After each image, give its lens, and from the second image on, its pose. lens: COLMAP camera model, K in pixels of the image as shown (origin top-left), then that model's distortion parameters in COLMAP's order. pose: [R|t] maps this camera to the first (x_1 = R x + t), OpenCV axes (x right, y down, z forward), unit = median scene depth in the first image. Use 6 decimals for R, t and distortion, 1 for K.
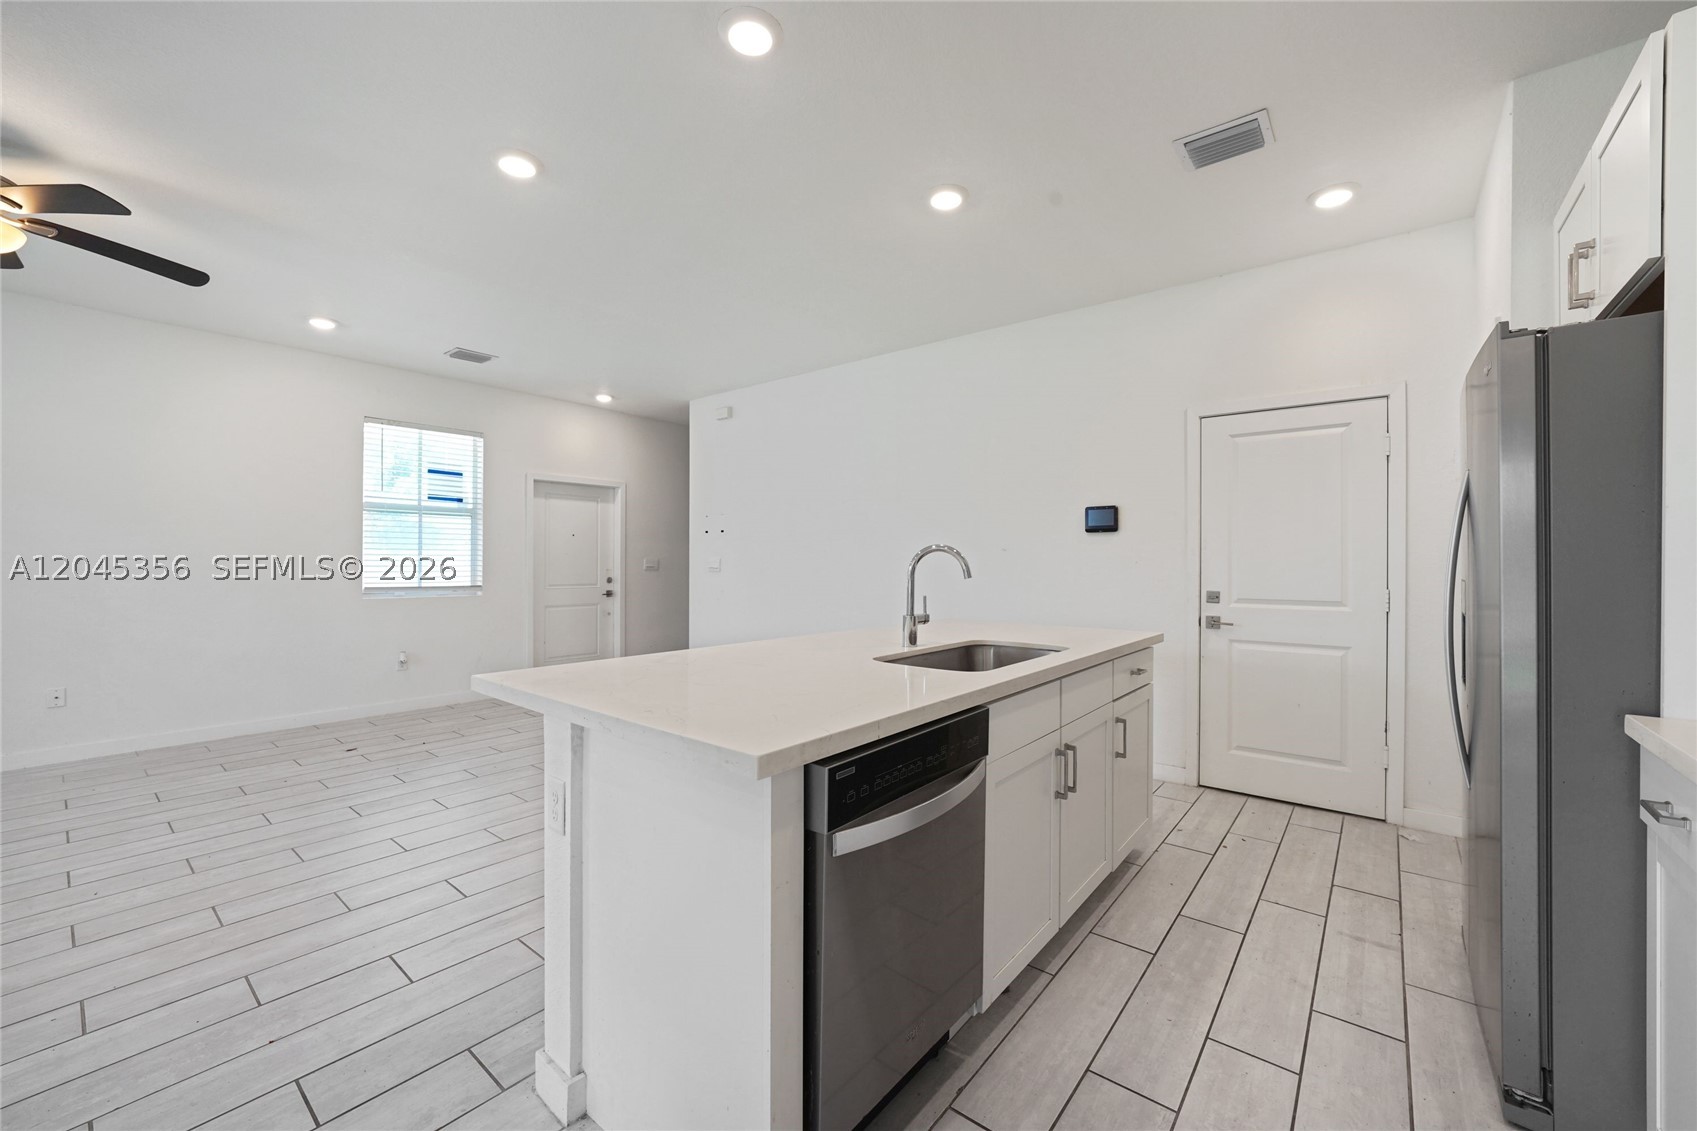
lens RADIAL K [[679.6, 0, 864.4], [0, 679.6, 562.8], [0, 0, 1]] dist [-0.020340, 0.003481]
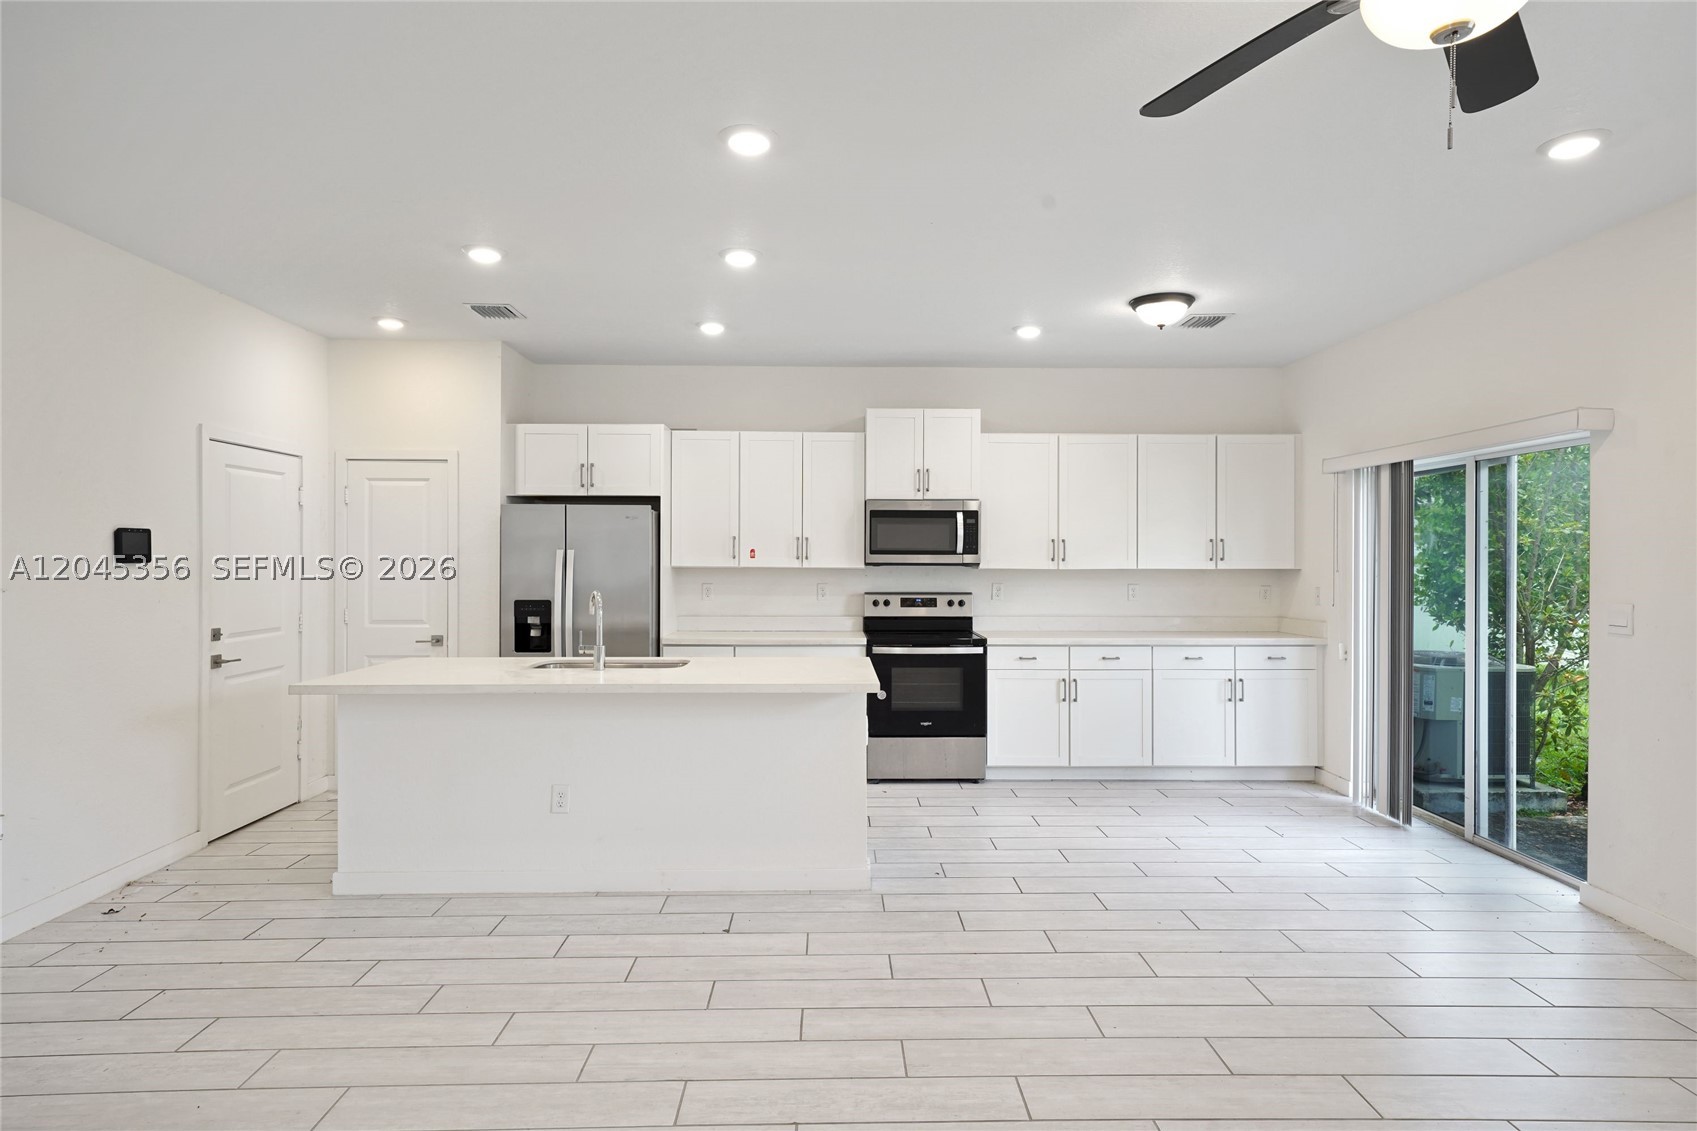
lens RADIAL K [[958.2, 0, 847.7], [0, 958.2, 566.5], [0, 0, 1]] dist [0.017831, 0.001804]
pose [[-0.645450, -0.009510, 0.763743, -0.901849], [-0.004951, 0.999954, 0.008267, -0.049778], [-0.763786, 0.001555, -0.645468, 1.003712]]
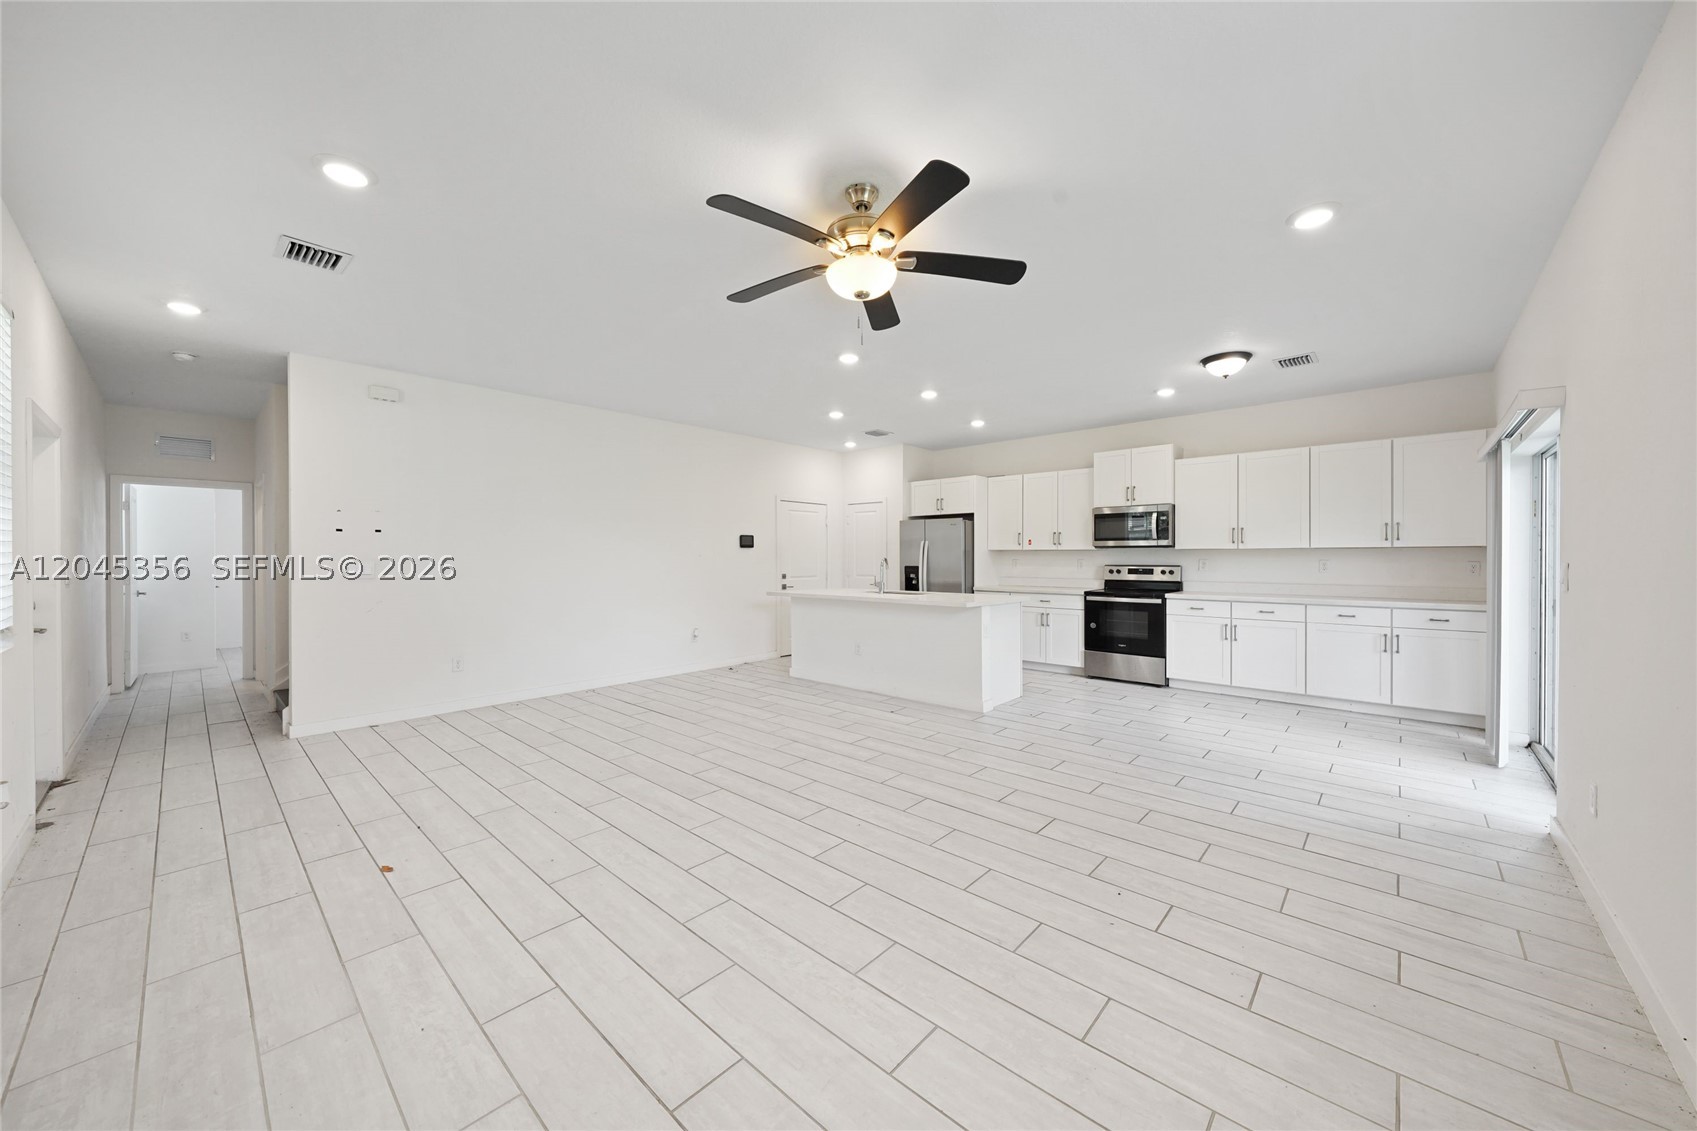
lens RADIAL K [[592.8, 0, 873.4], [0, 592.8, 557.3], [0, 0, 1]] dist [-0.011130, 0.001266]
pose [[0.034751, 0.002575, 0.999393, -1.315809], [0.000300, 0.999997, -0.002587, -0.011153], [-0.999396, 0.000389, 0.034751, 0.532666]]
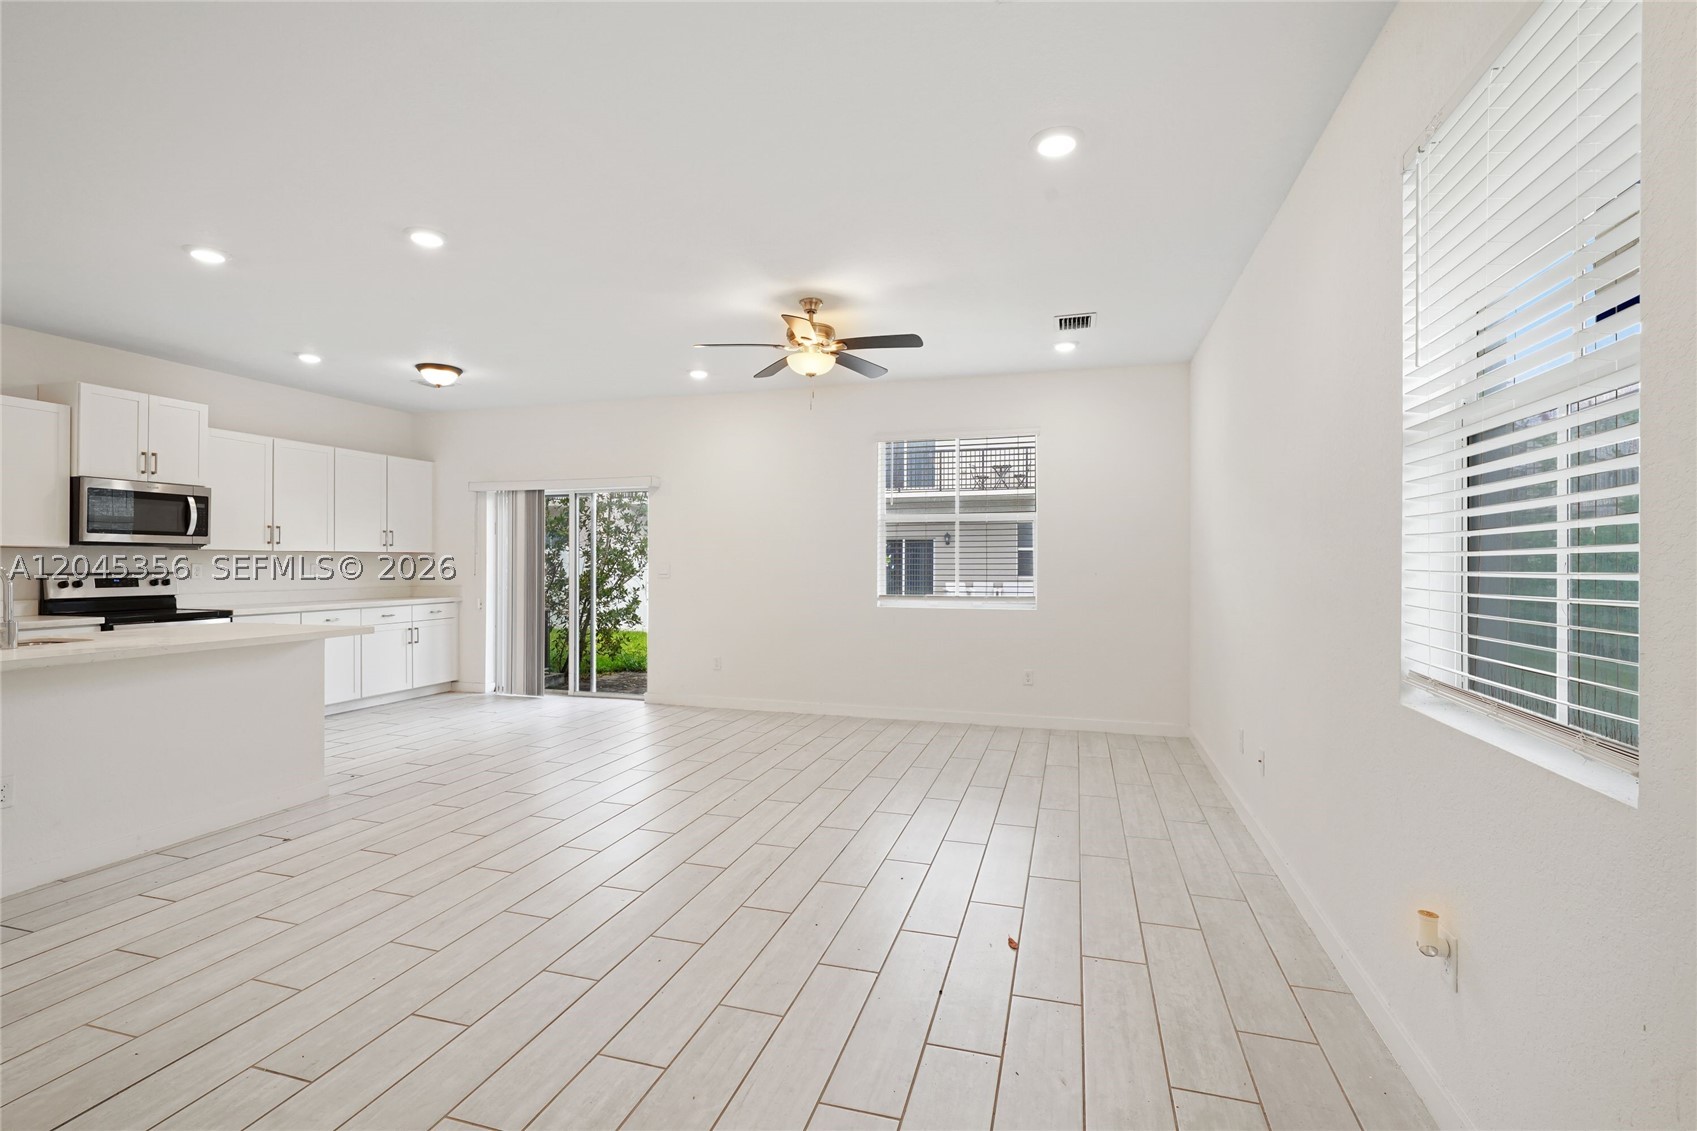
lens RADIAL K [[766.6, 0, 849.9], [0, 766.6, 565.2], [0, 0, 1]] dist [-0.010509, 0.001872]
pose [[-0.926198, -0.003363, -0.377023, -0.427058], [-0.004887, 0.999983, 0.003086, -0.017039], [0.377006, 0.004701, -0.926199, 1.521937]]
